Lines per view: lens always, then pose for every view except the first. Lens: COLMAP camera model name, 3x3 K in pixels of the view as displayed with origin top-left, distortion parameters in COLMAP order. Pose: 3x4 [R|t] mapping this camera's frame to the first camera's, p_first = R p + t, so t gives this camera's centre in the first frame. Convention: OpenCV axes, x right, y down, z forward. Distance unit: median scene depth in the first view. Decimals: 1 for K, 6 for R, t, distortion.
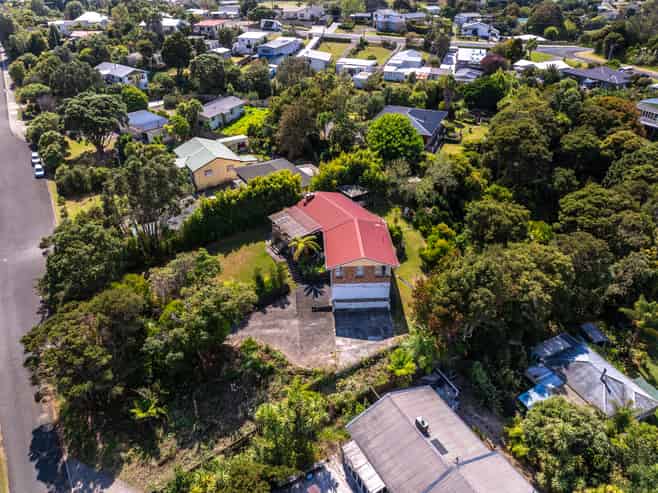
lens RADIAL K [[518.1, 0, 329.0], [0, 518.1, 247.1], [0, 0, 1]] dist [-0.029774, -0.005774]
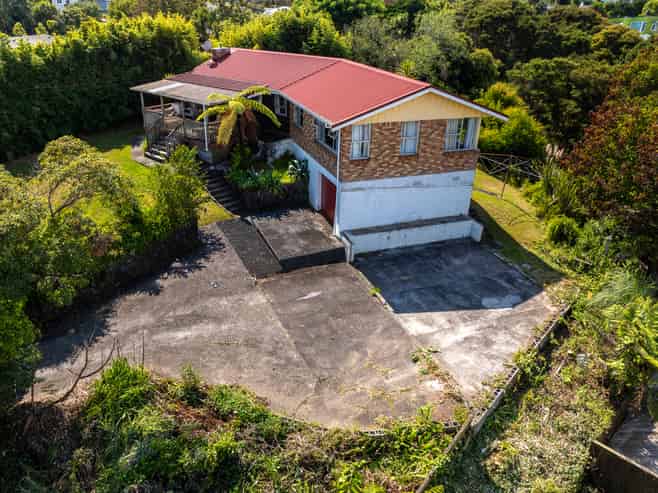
lens RADIAL K [[518.1, 0, 328.7], [0, 518.1, 245.4], [0, 0, 1]] dist [-0.029774, -0.005774]
pose [[0.954583, -0.114931, 0.274886, -0.110855], [0.140216, 0.987344, -0.074108, 0.144949], [-0.262890, 0.109285, 0.958616, 0.676905]]
